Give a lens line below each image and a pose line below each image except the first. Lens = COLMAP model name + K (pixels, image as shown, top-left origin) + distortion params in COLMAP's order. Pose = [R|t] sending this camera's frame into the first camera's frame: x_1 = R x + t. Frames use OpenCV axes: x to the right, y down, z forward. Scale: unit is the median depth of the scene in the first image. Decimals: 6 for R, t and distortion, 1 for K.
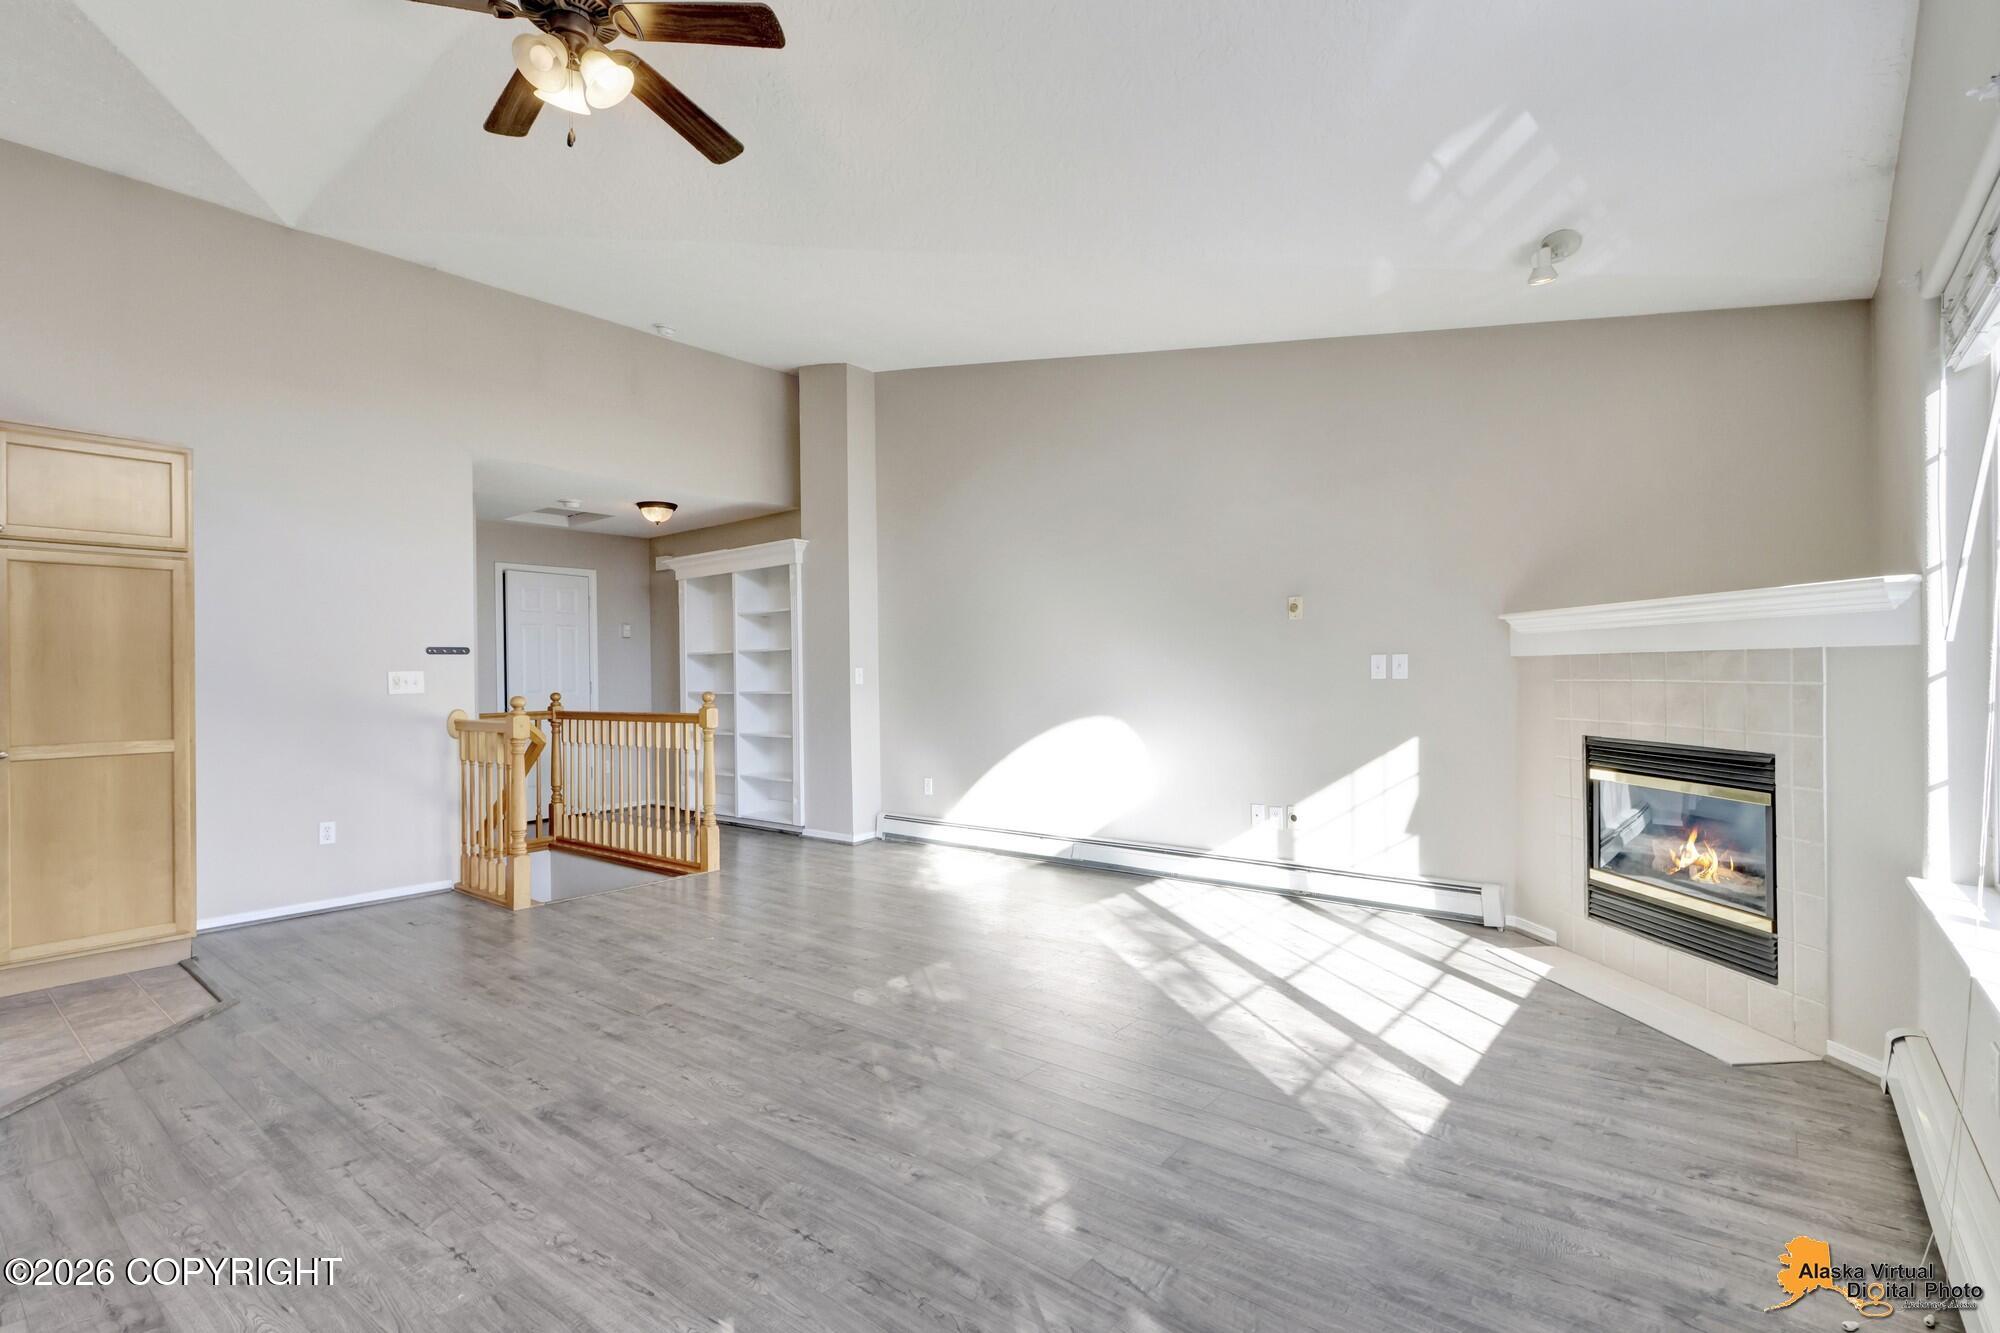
lens RADIAL K [[924.6, 0, 993.4], [0, 924.6, 672.8], [0, 0, 1]] dist [0.003514, -0.000422]
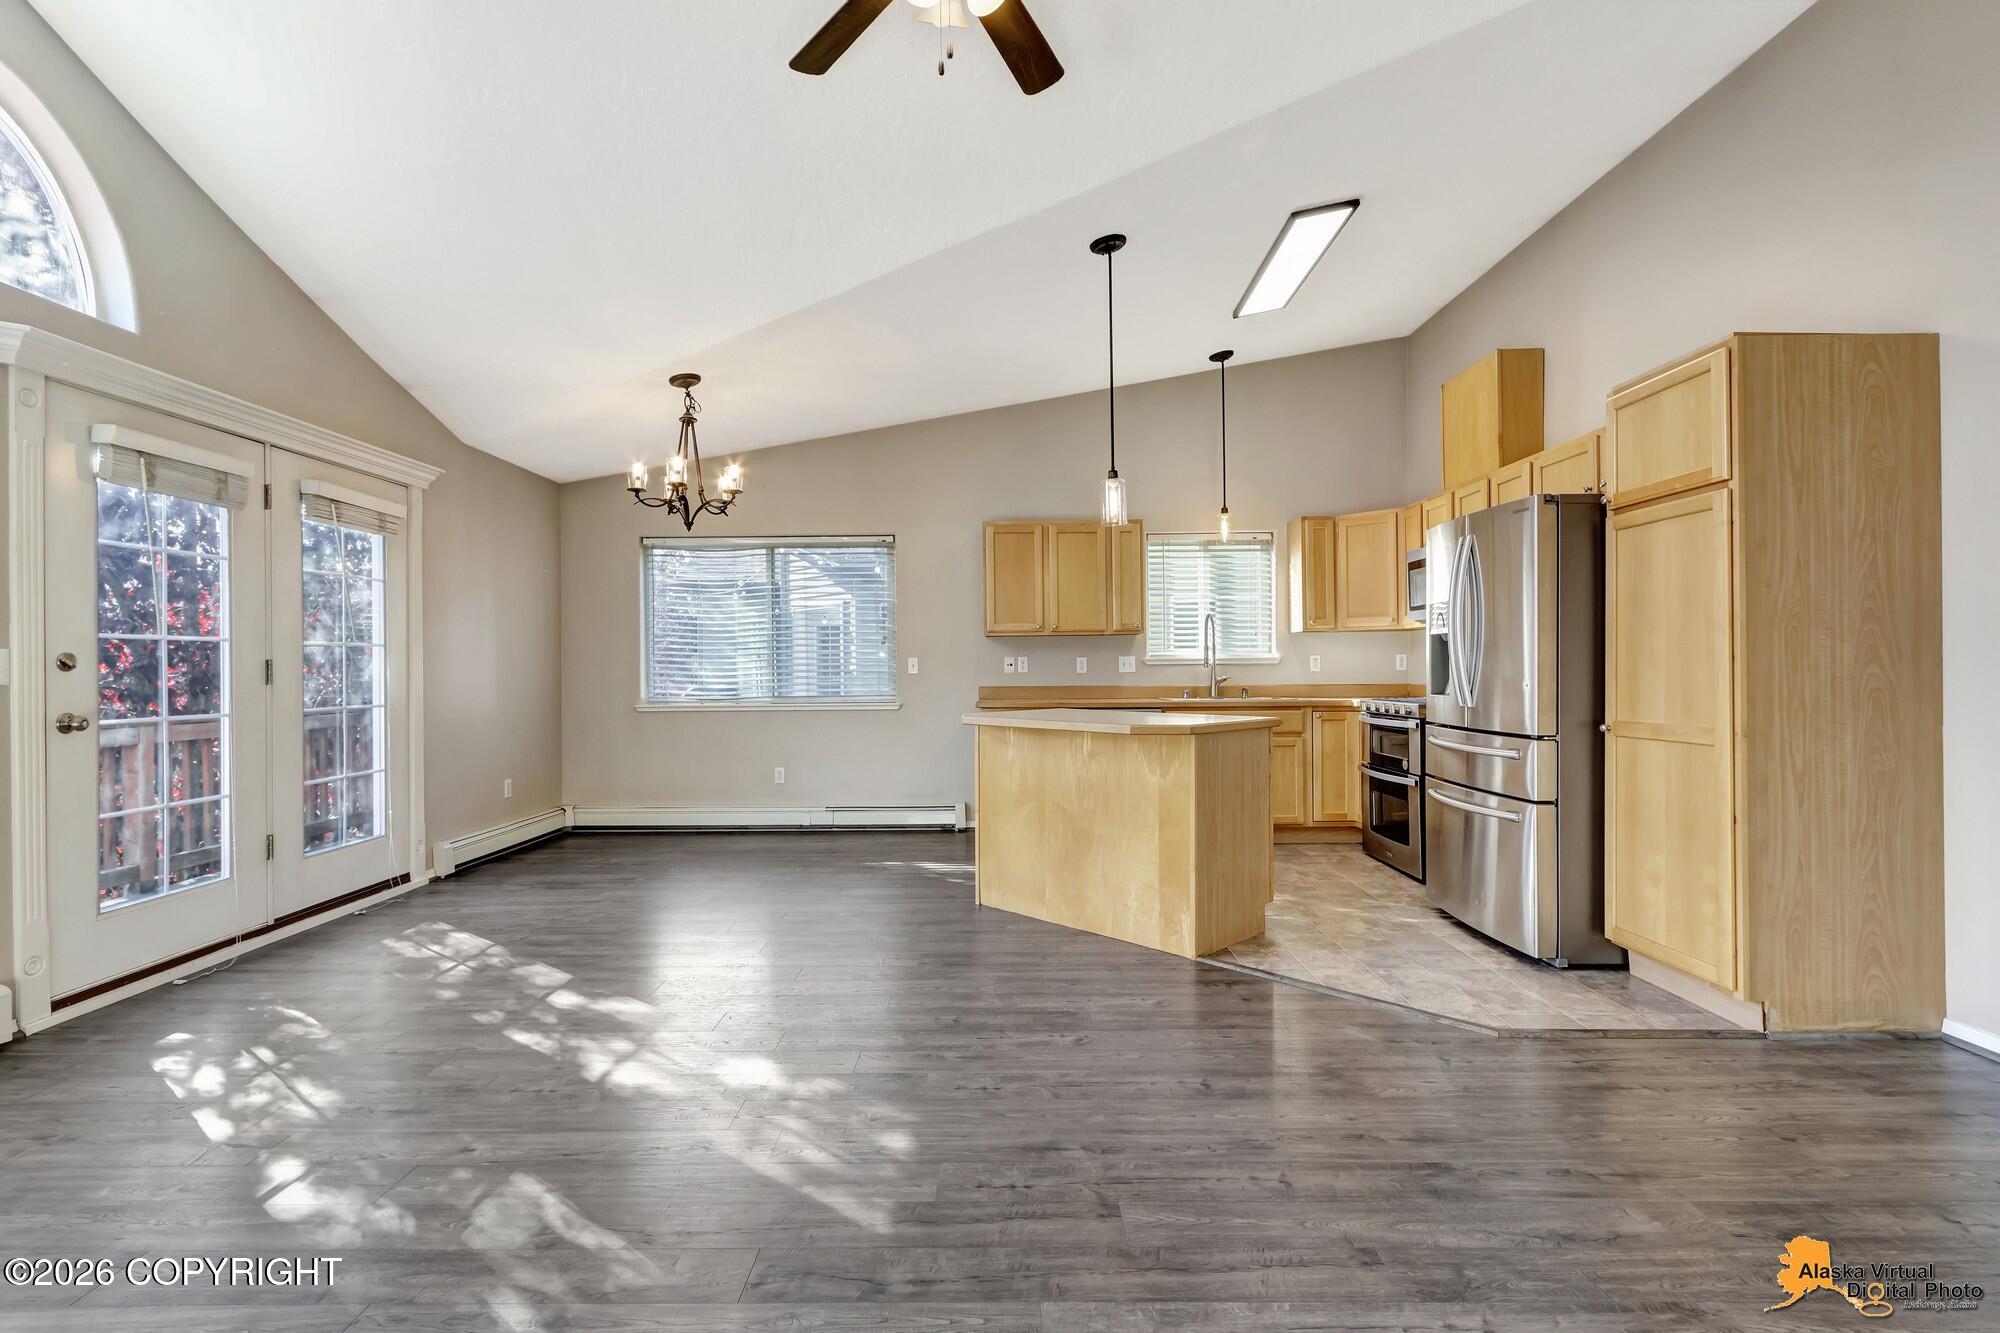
lens RADIAL K [[926.4, 0, 992.7], [0, 926.4, 667.4], [0, 0, 1]] dist [0.002490, -0.000924]
pose [[-0.777491, 0.017192, -0.628659, 0.059020], [0.019722, 0.999801, 0.002950, 0.009206], [0.628585, -0.010105, -0.777676, 1.261465]]
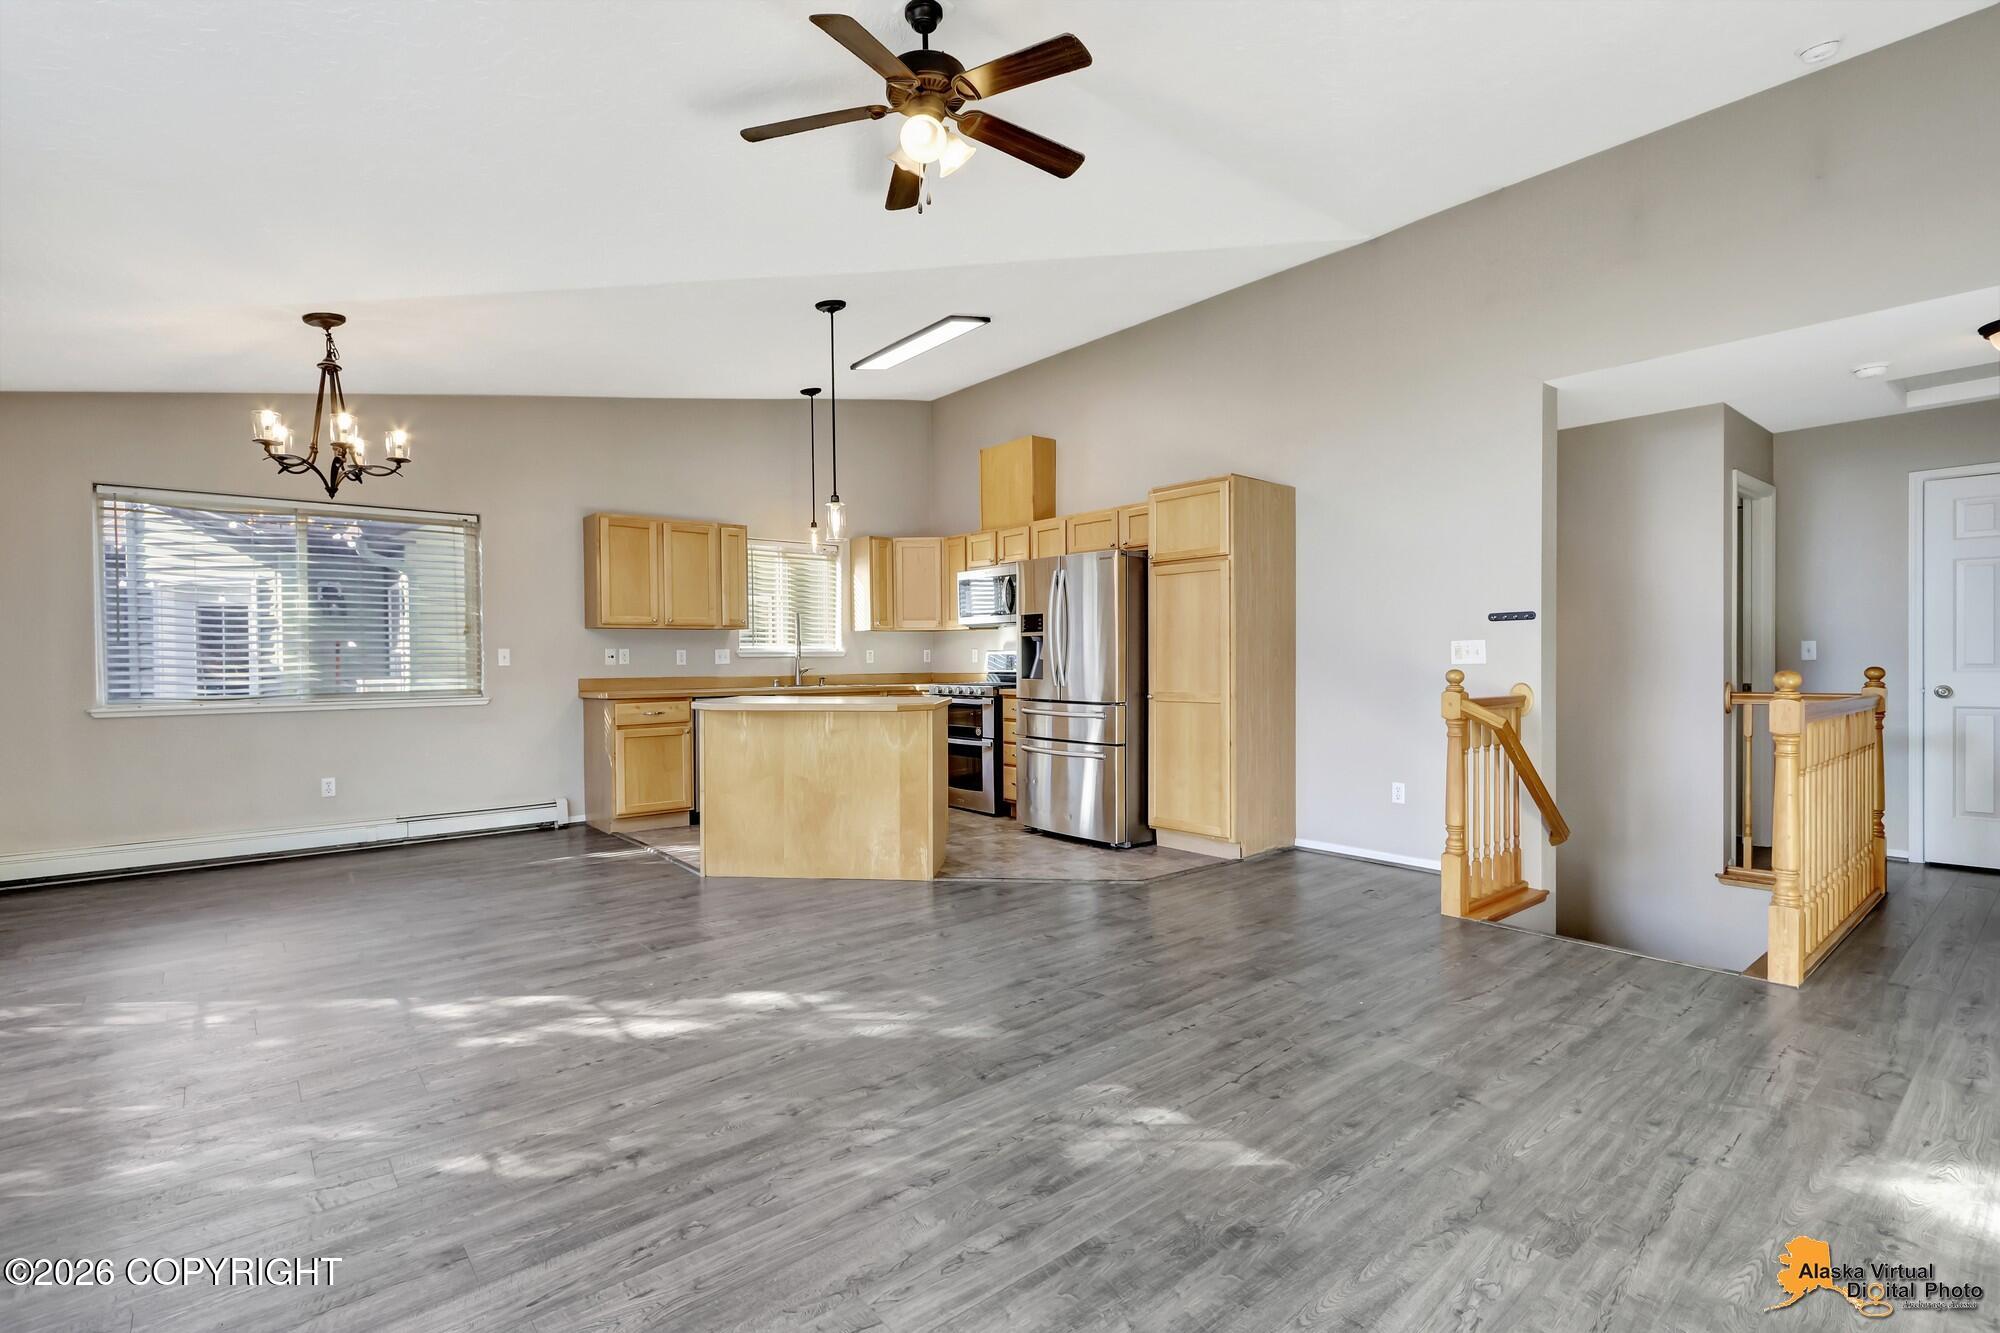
lens RADIAL K [[924.6, 0, 993.4], [0, 924.6, 672.8], [0, 0, 1]] dist [0.003514, -0.000422]
pose [[-0.188559, 0.029563, -0.981617, 0.524583], [0.012075, 0.999541, 0.027783, 0.000390], [0.981988, -0.006614, -0.188830, 0.960221]]
